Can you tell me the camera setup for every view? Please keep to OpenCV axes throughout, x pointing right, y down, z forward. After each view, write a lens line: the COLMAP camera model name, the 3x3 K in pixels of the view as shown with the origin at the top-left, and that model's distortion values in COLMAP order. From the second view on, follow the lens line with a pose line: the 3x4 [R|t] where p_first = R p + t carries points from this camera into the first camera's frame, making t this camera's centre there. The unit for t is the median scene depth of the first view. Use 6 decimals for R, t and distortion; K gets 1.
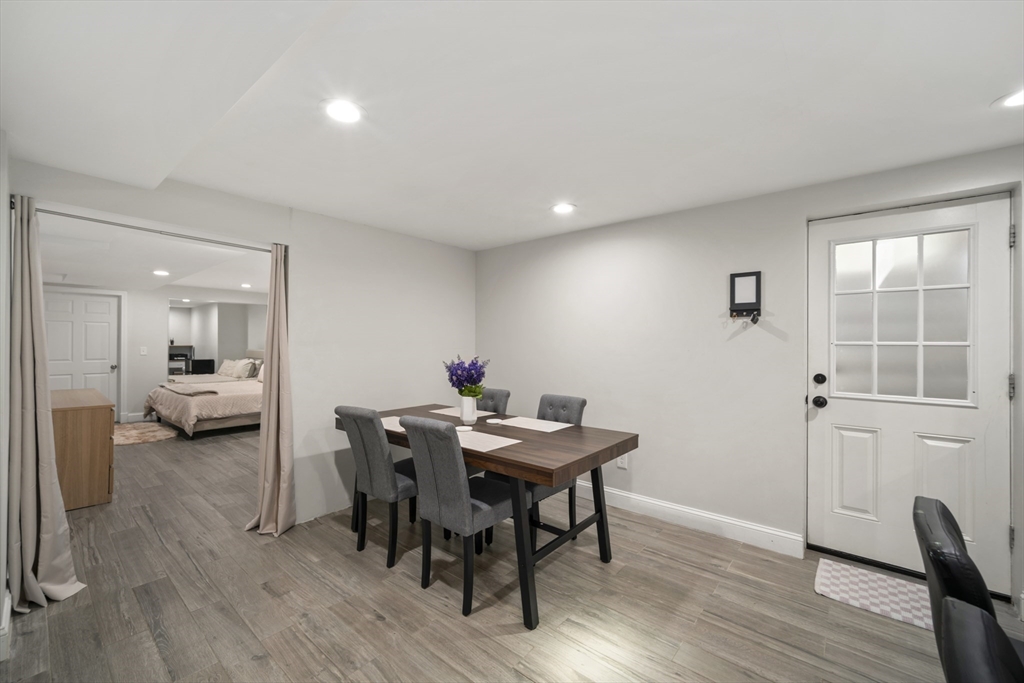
lens RADIAL K [[410.2, 0, 501.8], [0, 410.2, 340.6], [0, 0, 1]] dist [0.001033, -0.000092]
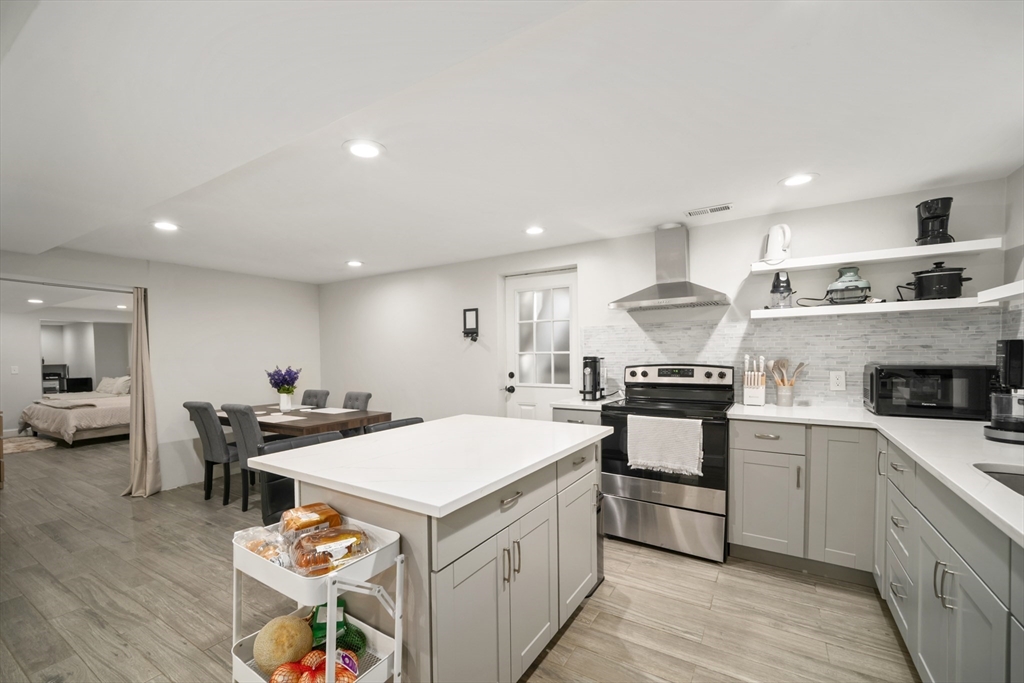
lens RADIAL K [[436.6, 0, 508.5], [0, 436.6, 363.5], [0, 0, 1]] dist [-0.015544, 0.005401]
pose [[0.987798, -0.021629, 0.154230, 0.422486], [0.017449, 0.999444, 0.028401, -0.002061], [-0.154758, -0.025363, 0.987627, -0.590502]]
